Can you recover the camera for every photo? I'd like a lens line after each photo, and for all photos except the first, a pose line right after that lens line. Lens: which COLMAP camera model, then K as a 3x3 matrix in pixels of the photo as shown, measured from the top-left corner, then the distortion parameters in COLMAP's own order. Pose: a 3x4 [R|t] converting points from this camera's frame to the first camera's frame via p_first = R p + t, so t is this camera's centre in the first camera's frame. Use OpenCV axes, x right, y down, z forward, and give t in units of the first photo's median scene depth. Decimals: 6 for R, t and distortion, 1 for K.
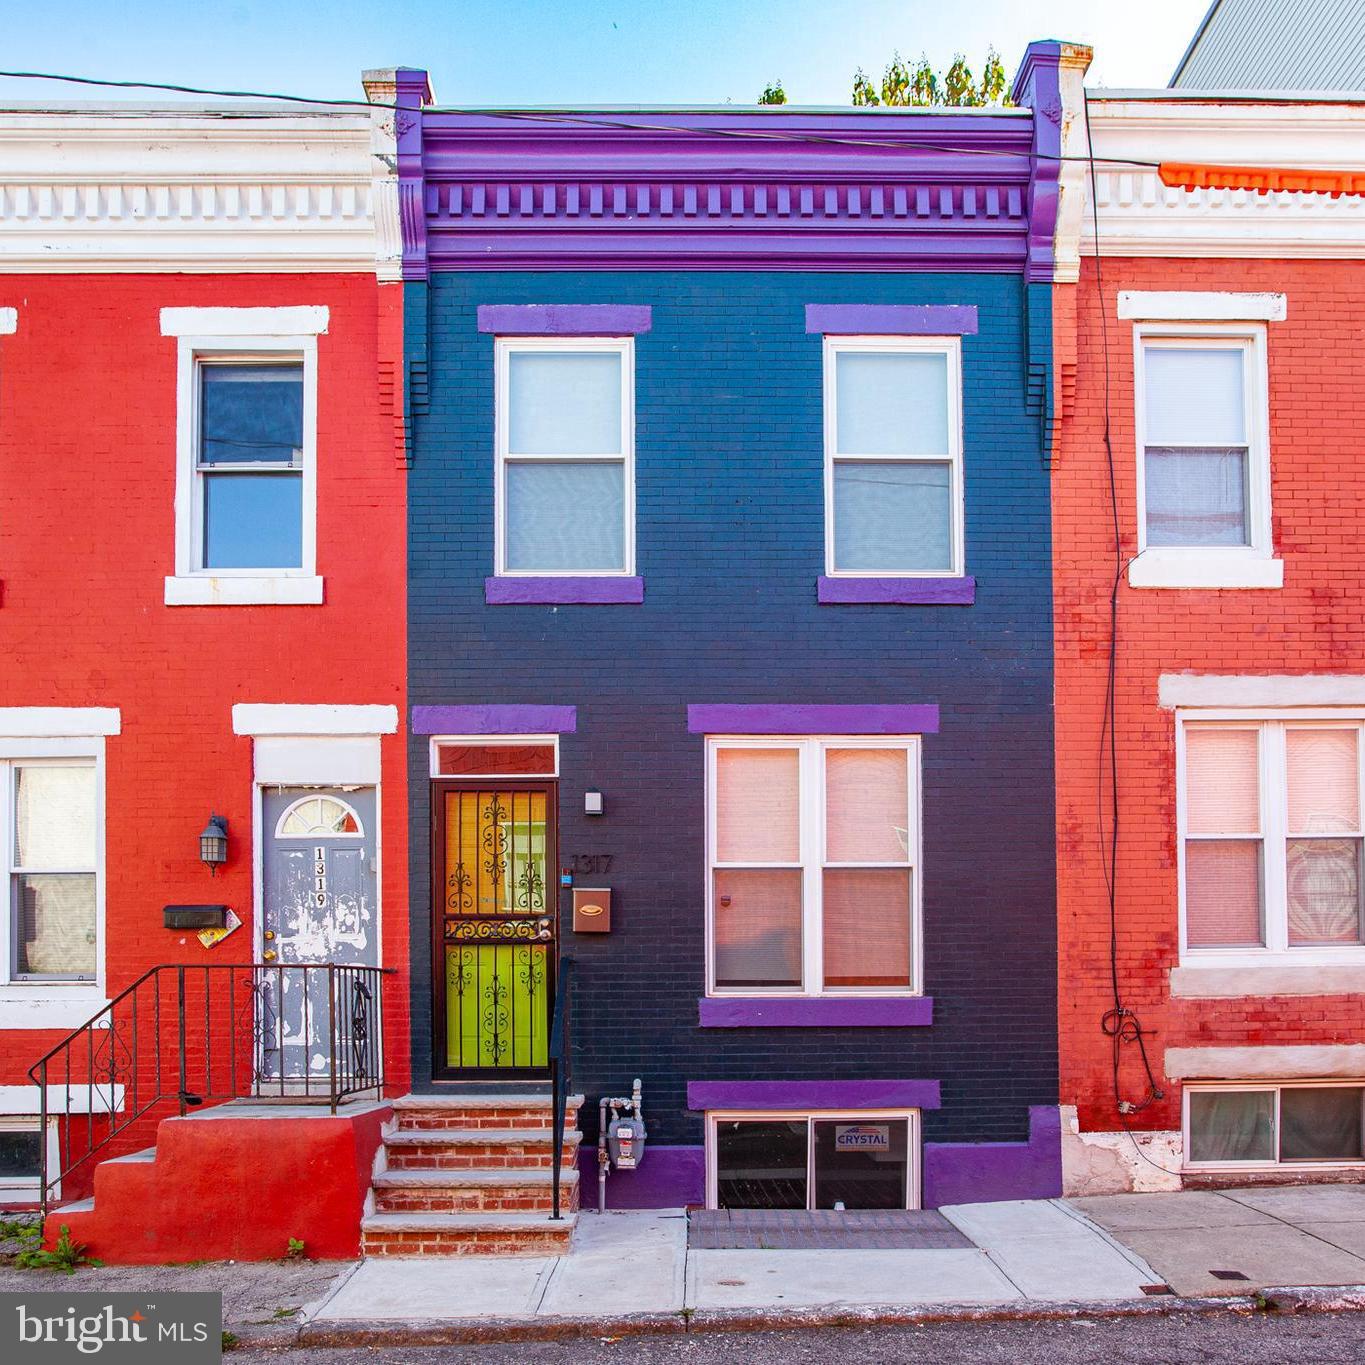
lens RADIAL K [[1220.9, 0, 682.5], [0, 1220.9, 682.5], [0, 0, 1]] dist [-0.009195, -0.011648]
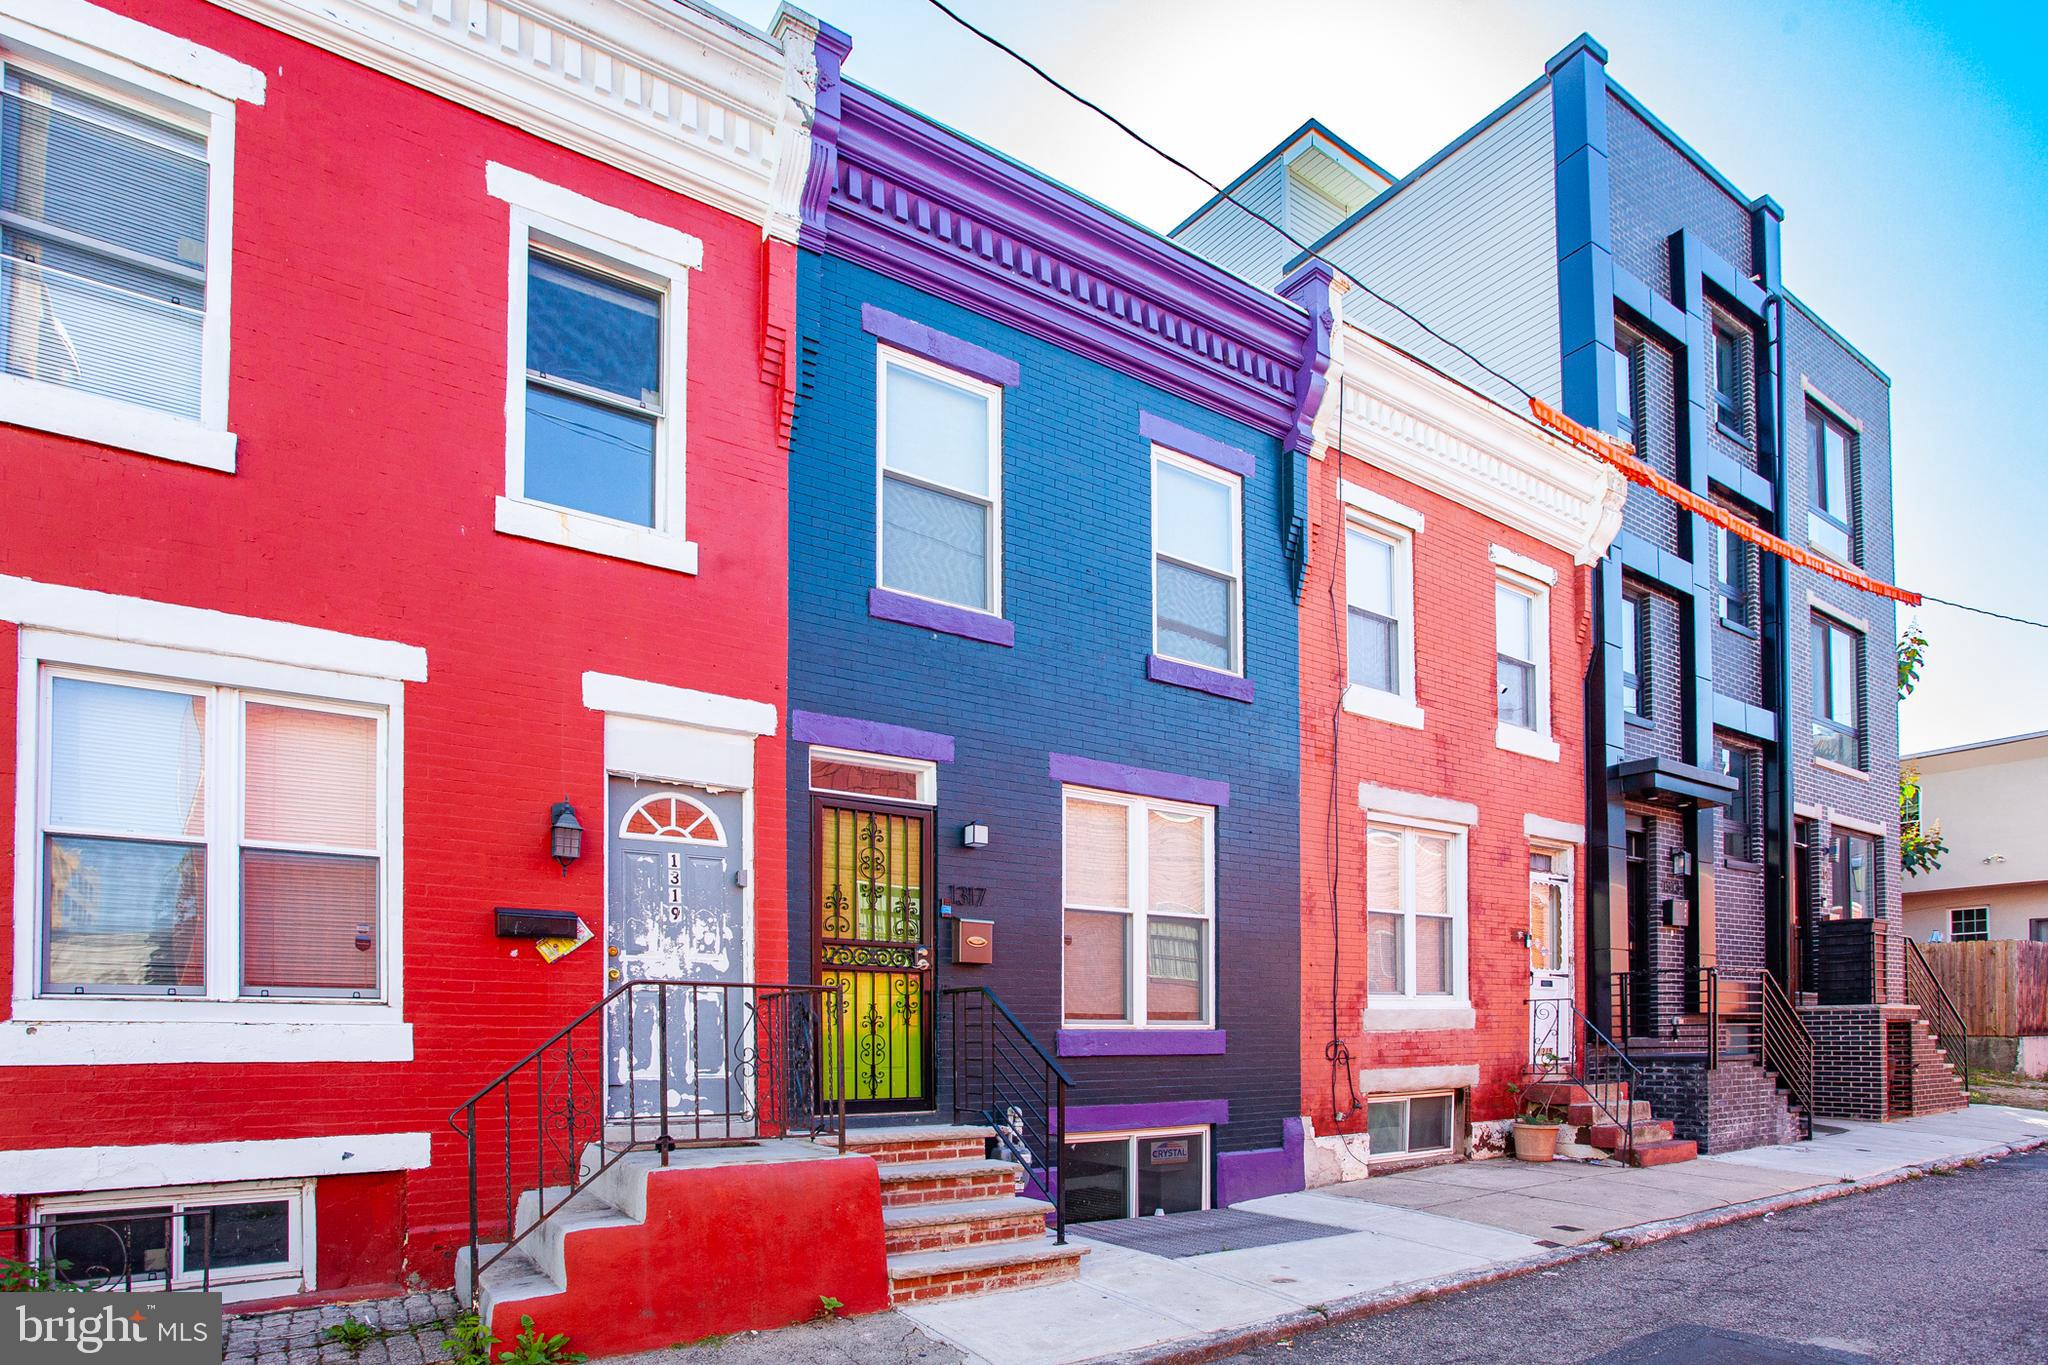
lens RADIAL K [[1064.3, 0, 1023.2], [0, 1064.3, 800.8], [0, 0, 1]] dist [-0.032715, 0.001020]
pose [[0.839824, 0.121426, 0.529105, -0.502514], [-0.136808, 0.990545, -0.010173, 0.073665], [-0.525338, -0.063842, 0.848495, 0.239753]]
